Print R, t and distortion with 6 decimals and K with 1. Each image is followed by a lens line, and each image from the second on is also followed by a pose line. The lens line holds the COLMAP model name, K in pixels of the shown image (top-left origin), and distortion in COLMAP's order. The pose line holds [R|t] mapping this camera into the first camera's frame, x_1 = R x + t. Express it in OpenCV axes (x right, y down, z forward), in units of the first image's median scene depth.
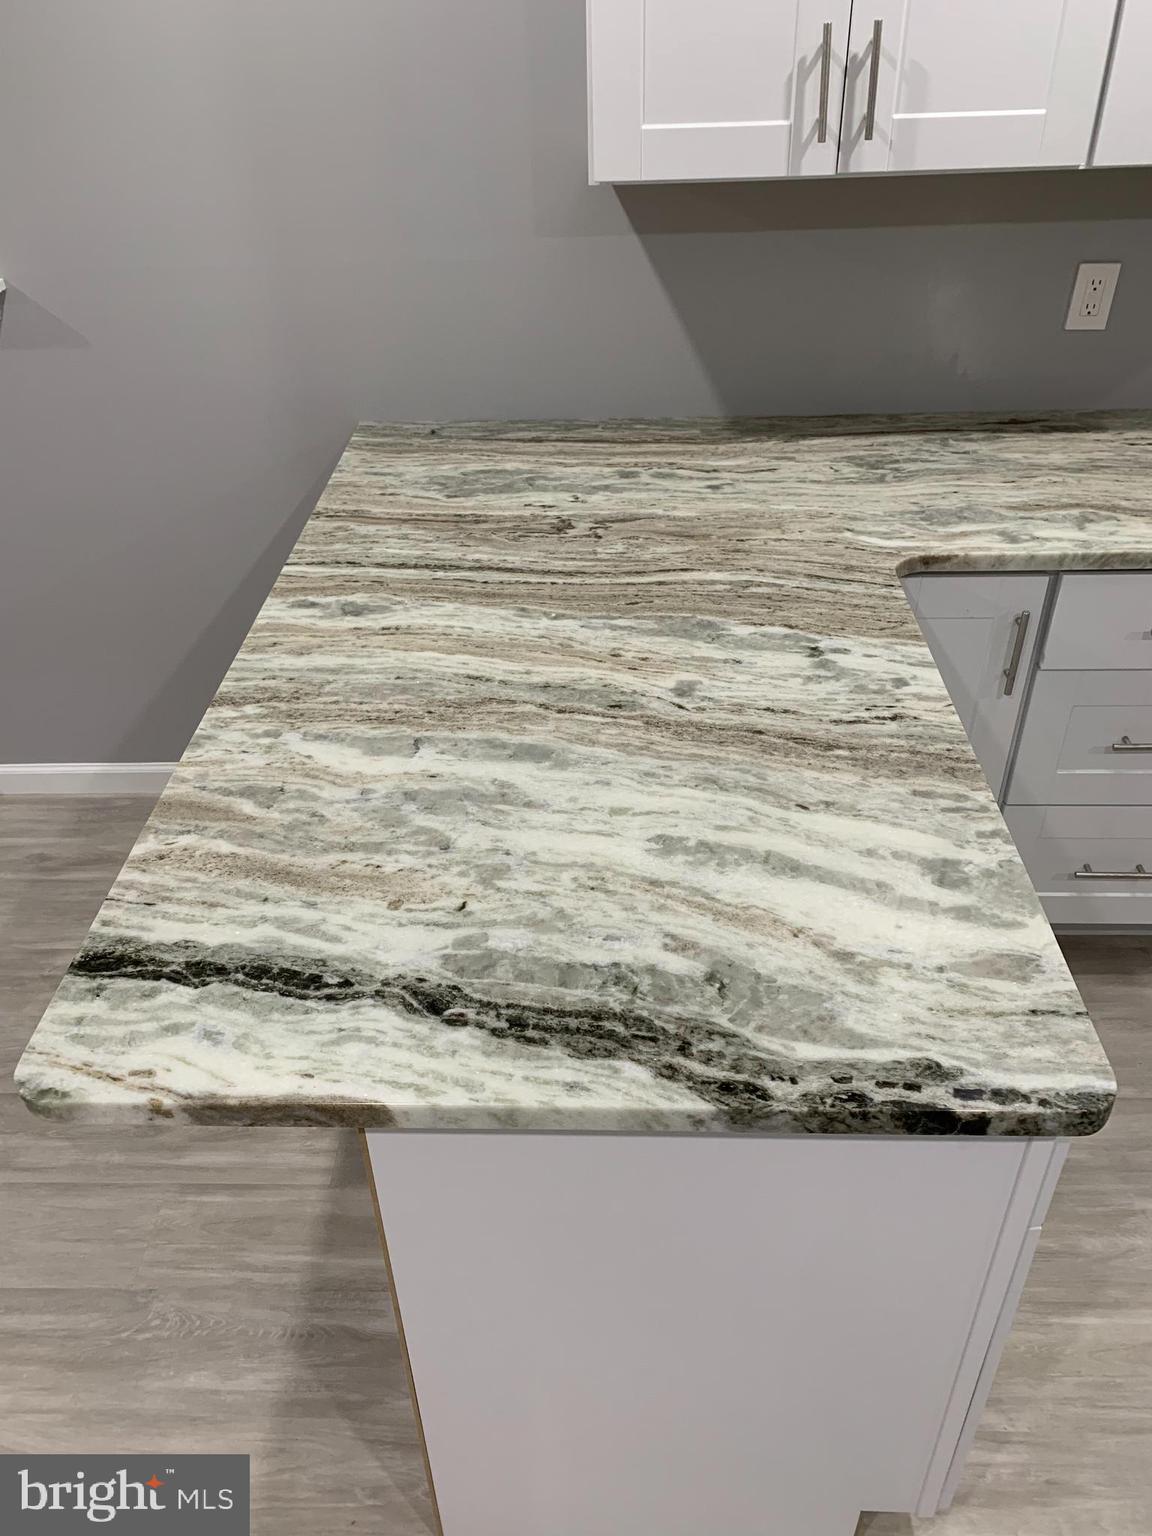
lens RADIAL K [[1146.7, 0, 577.6], [0, 1146.7, 775.0], [0, 0, 1]] dist [0.071430, -0.011766]
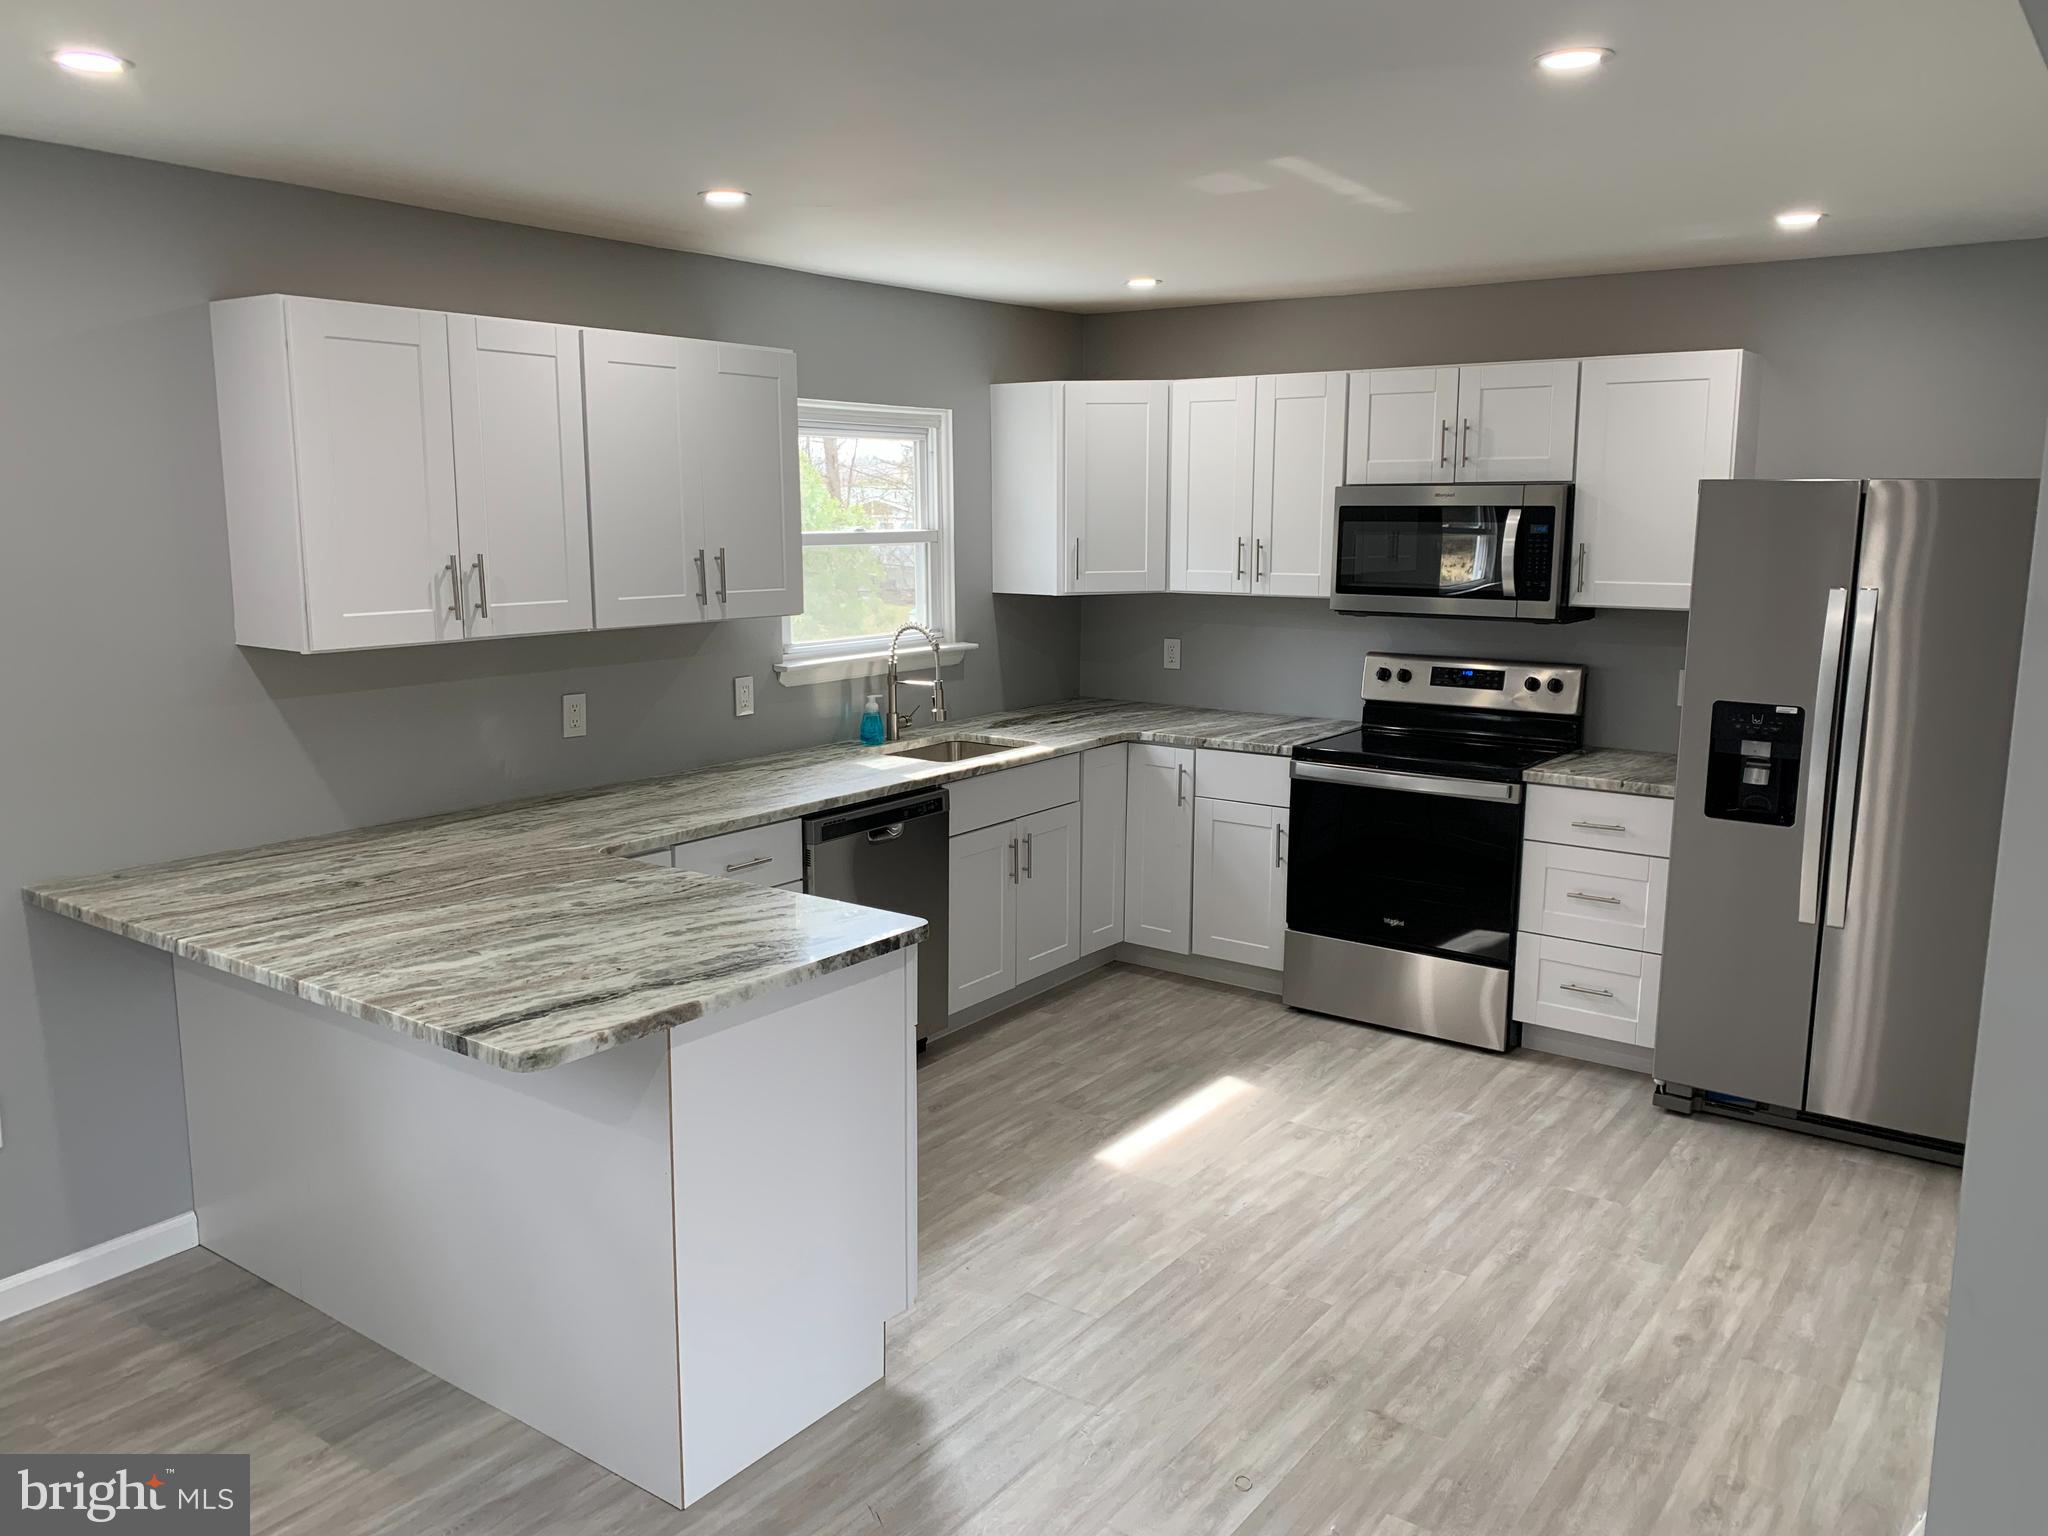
lens RADIAL K [[1528.9, 0, 1025.2], [0, 1528.9, 767.2], [0, 0, 1]] dist [0.071430, -0.011766]
pose [[0.572371, -0.122330, 0.810818, -1.392353], [0.473521, 0.856586, -0.205031, 0.542774], [-0.669454, 0.501293, 0.548212, -0.714436]]
